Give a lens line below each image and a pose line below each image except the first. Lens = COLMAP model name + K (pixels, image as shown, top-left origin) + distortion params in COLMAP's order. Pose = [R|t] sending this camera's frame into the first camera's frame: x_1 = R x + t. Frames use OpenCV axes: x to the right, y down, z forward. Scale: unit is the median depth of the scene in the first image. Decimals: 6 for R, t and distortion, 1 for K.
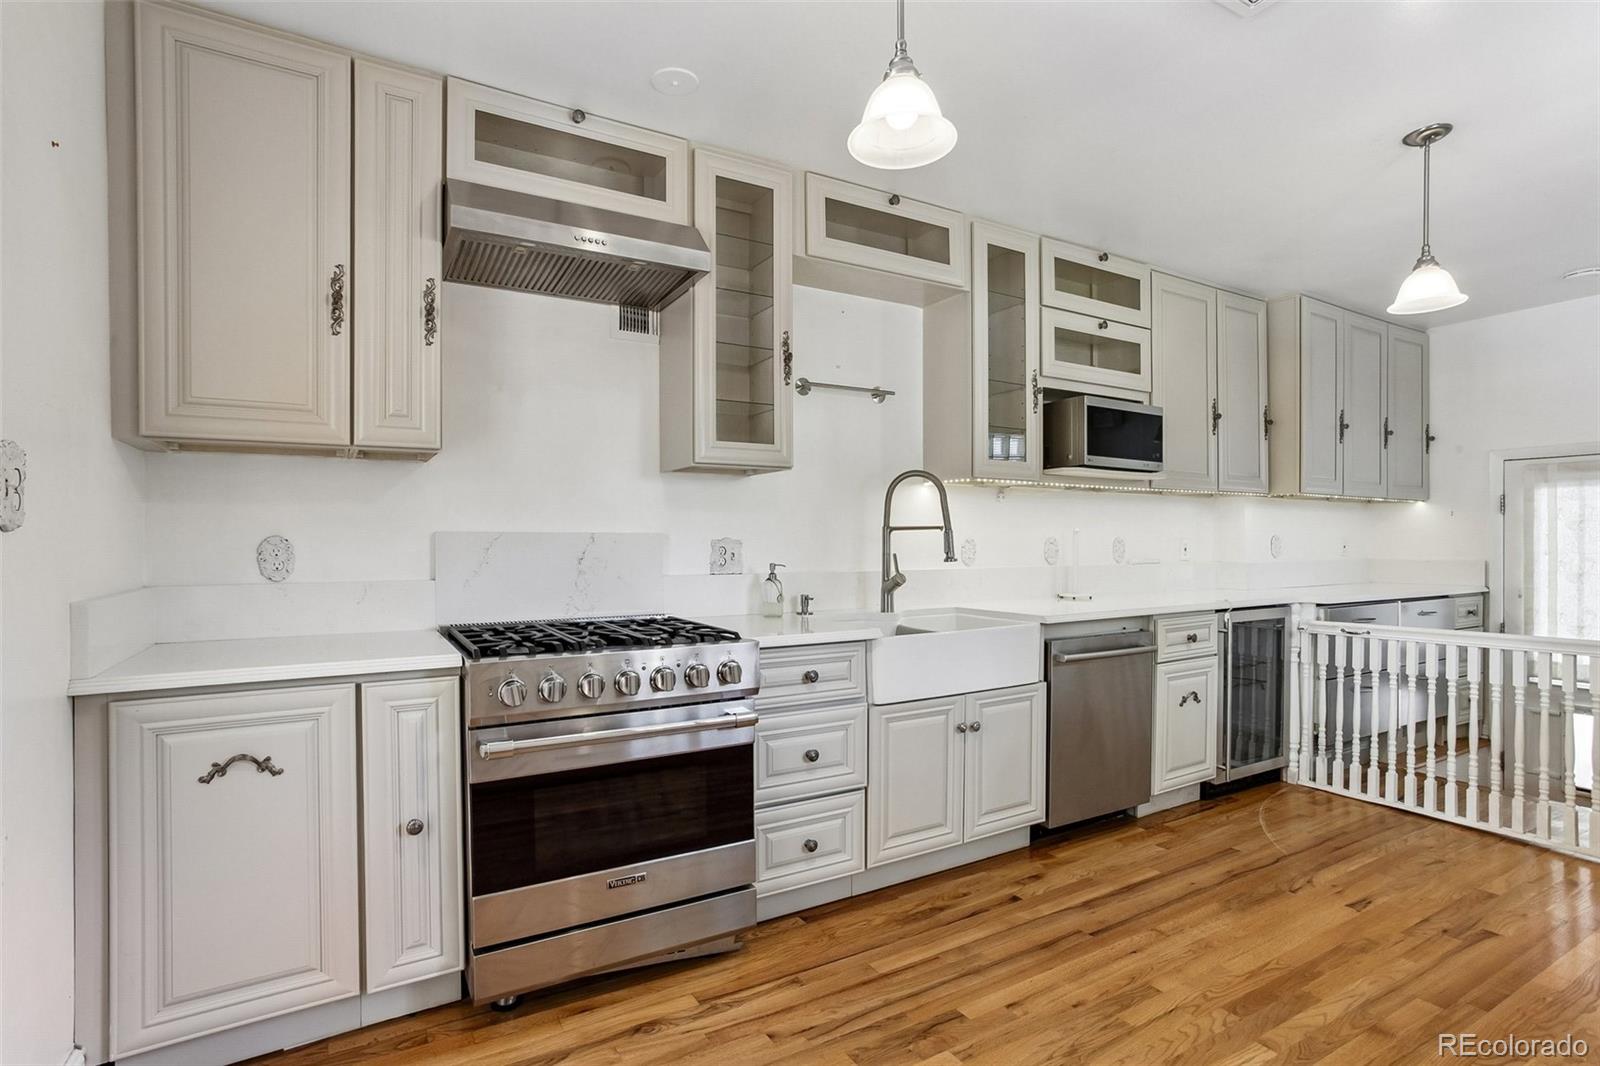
lens RADIAL K [[780.9, 0, 781.2], [0, 780.9, 539.3], [0, 0, 1]] dist [-0.056229, 0.031861]
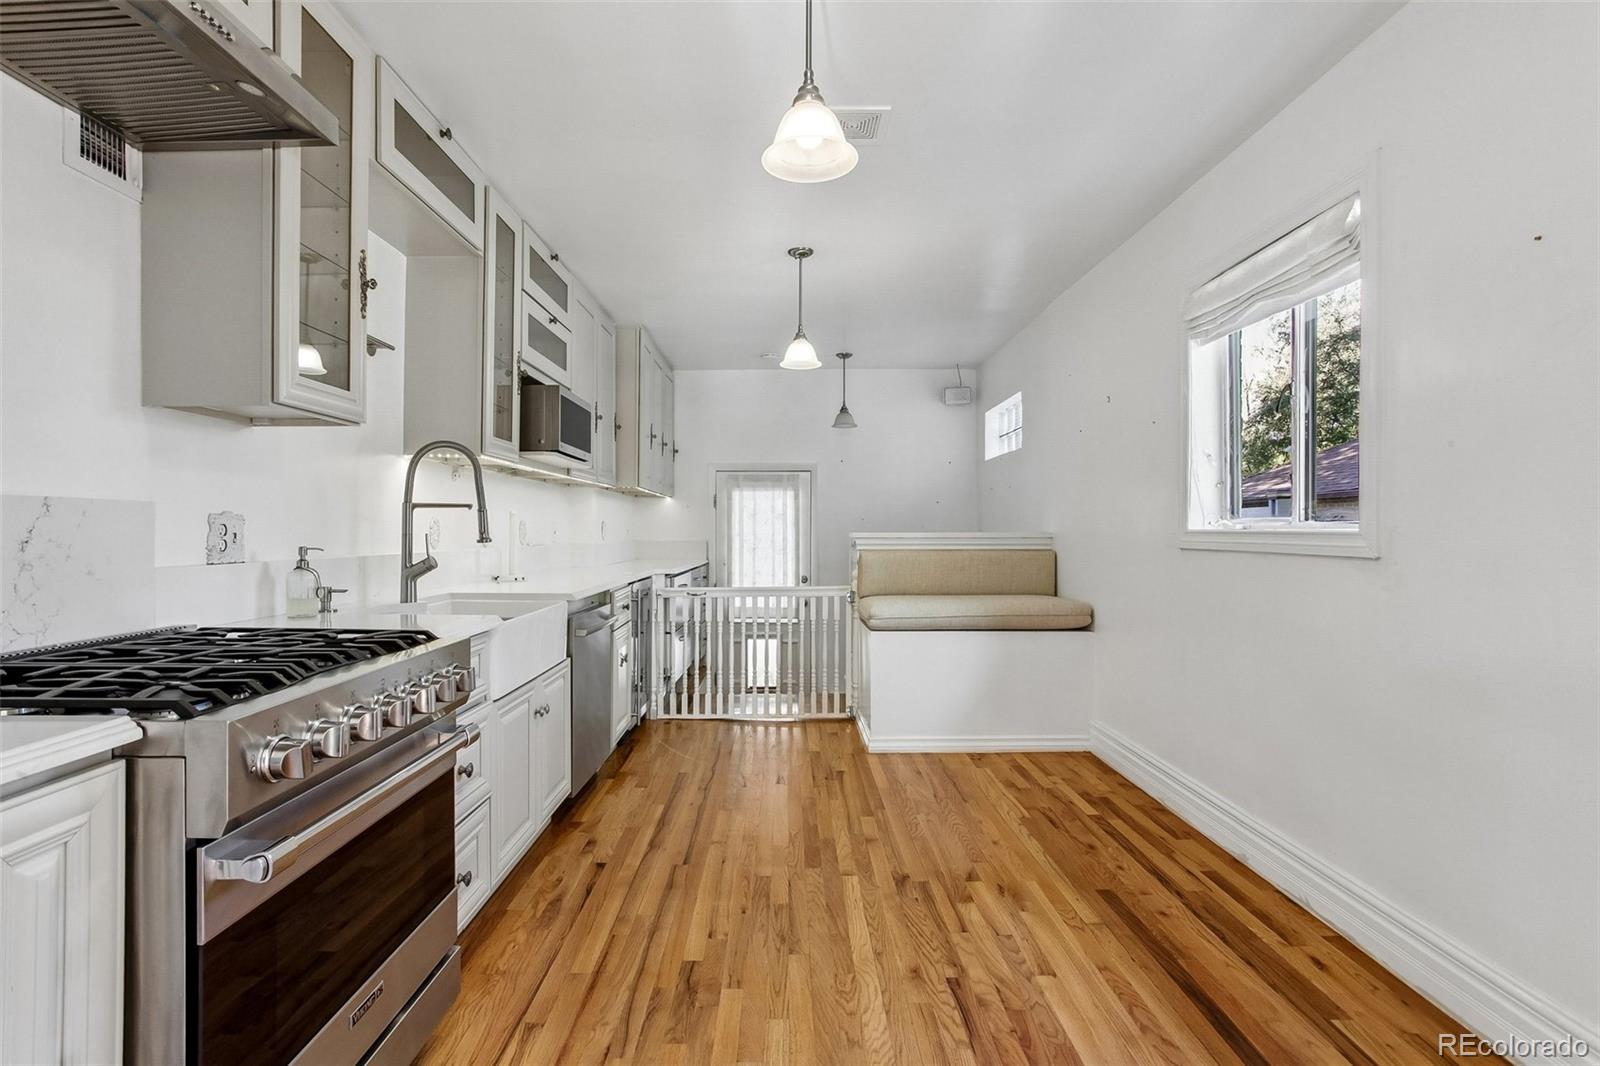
lens RADIAL K [[784.4, 0, 771.8], [0, 784.4, 520.3], [0, 0, 1]] dist [0.000722, 0.000567]
pose [[0.513576, 0.012937, 0.857947, -0.412116], [-0.004133, 0.999912, -0.012603, 0.012468], [-0.858034, 0.002927, 0.513584, 0.216531]]
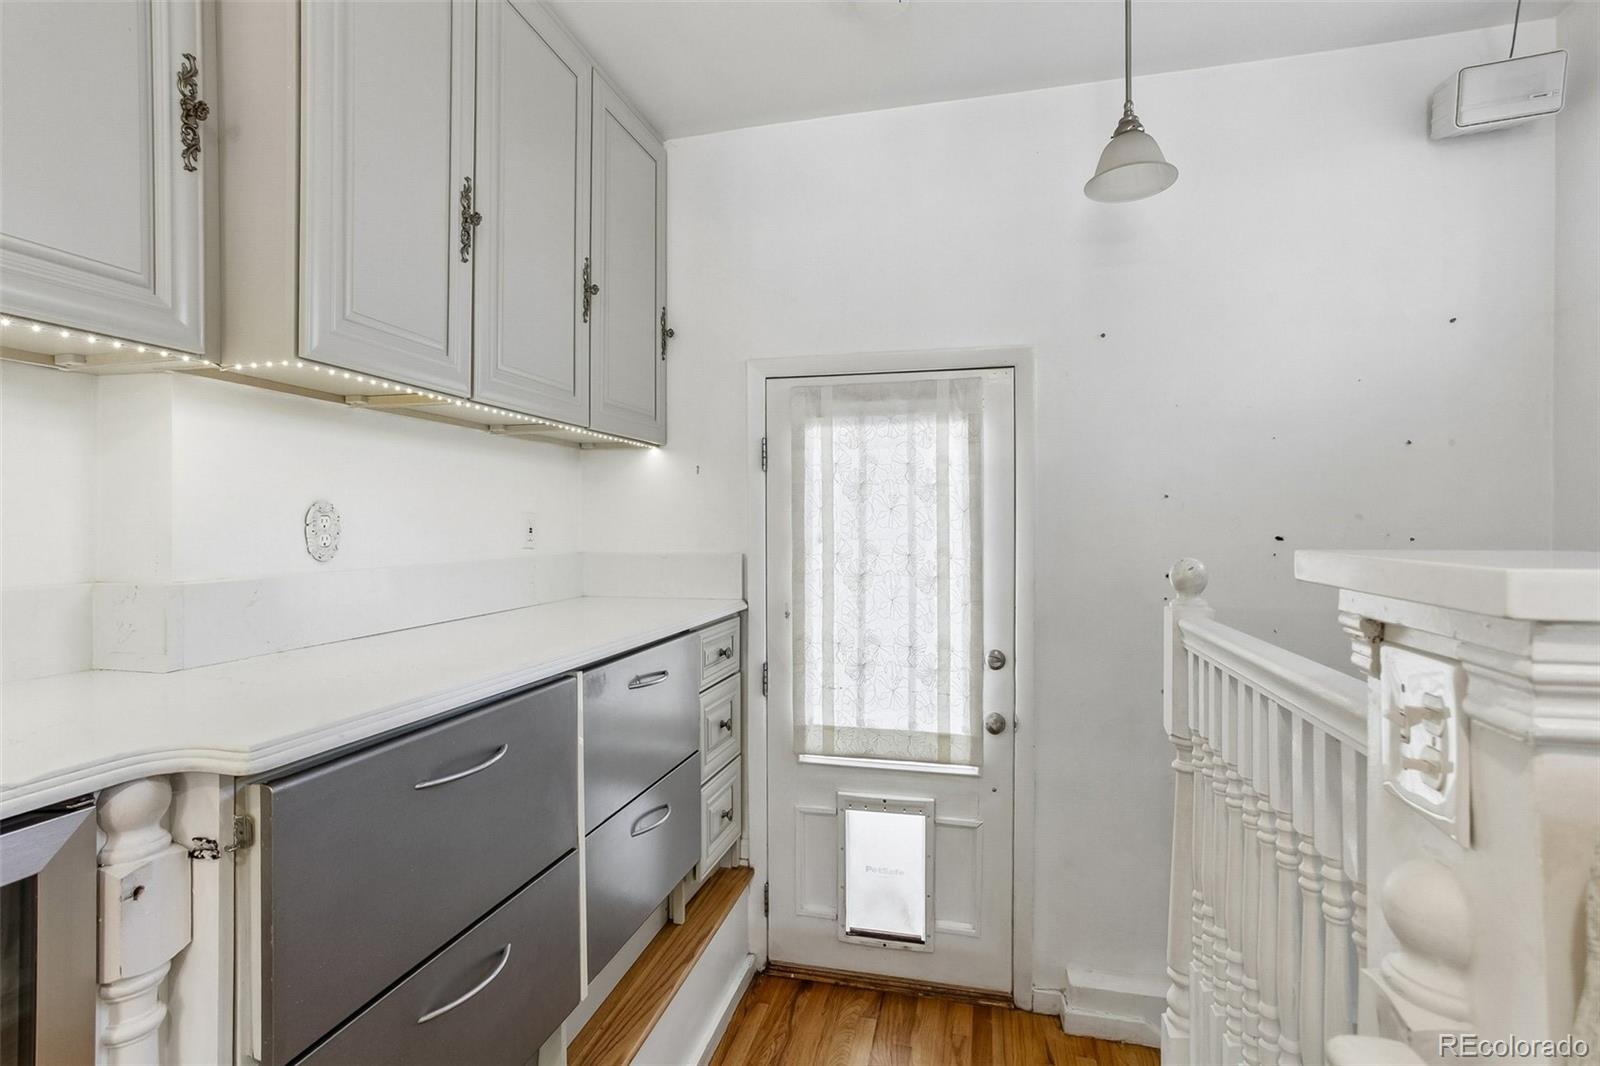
lens RADIAL K [[780.9, 0, 781.2], [0, 780.9, 539.3], [0, 0, 1]] dist [-0.056229, 0.031861]
pose [[0.696271, -0.013768, 0.717647, 0.804289], [0.002767, 0.999860, 0.016498, 0.011761], [-0.717774, -0.009501, 0.696212, 0.875941]]
